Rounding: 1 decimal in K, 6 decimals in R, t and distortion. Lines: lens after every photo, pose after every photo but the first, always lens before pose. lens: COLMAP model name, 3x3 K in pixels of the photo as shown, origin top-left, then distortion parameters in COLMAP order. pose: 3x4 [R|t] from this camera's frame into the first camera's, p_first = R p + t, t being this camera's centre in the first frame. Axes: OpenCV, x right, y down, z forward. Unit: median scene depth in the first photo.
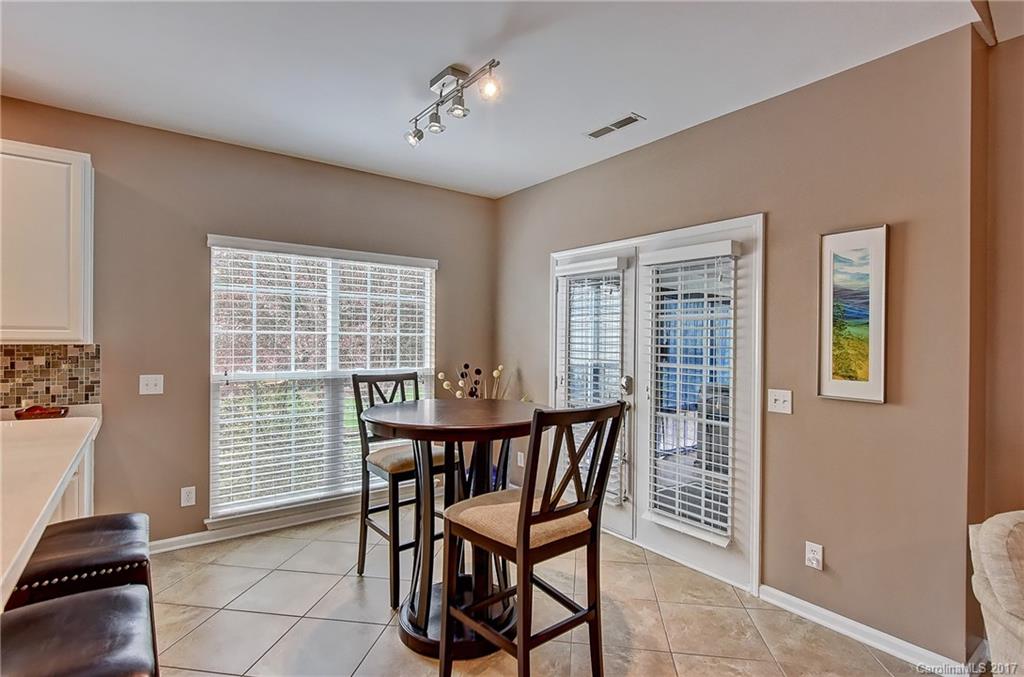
lens RADIAL K [[514.2, 0, 515.6], [0, 514.2, 337.2], [0, 0, 1]] dist [0.000451, -0.001047]
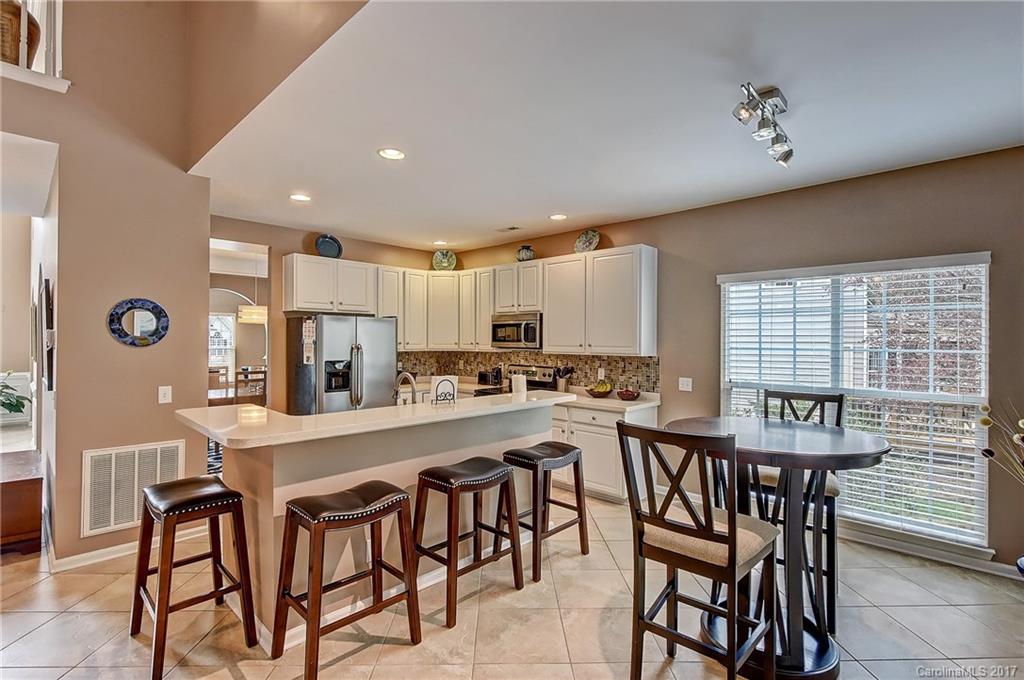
lens RADIAL K [[481.7, 0, 521.8], [0, 481.7, 339.9], [0, 0, 1]] dist [-0.003046, 0.000109]
pose [[0.164969, -0.012171, -0.986224, 0.640810], [-0.002211, 0.999917, -0.012710, -0.018515], [0.986296, 0.004277, 0.164928, 0.331153]]
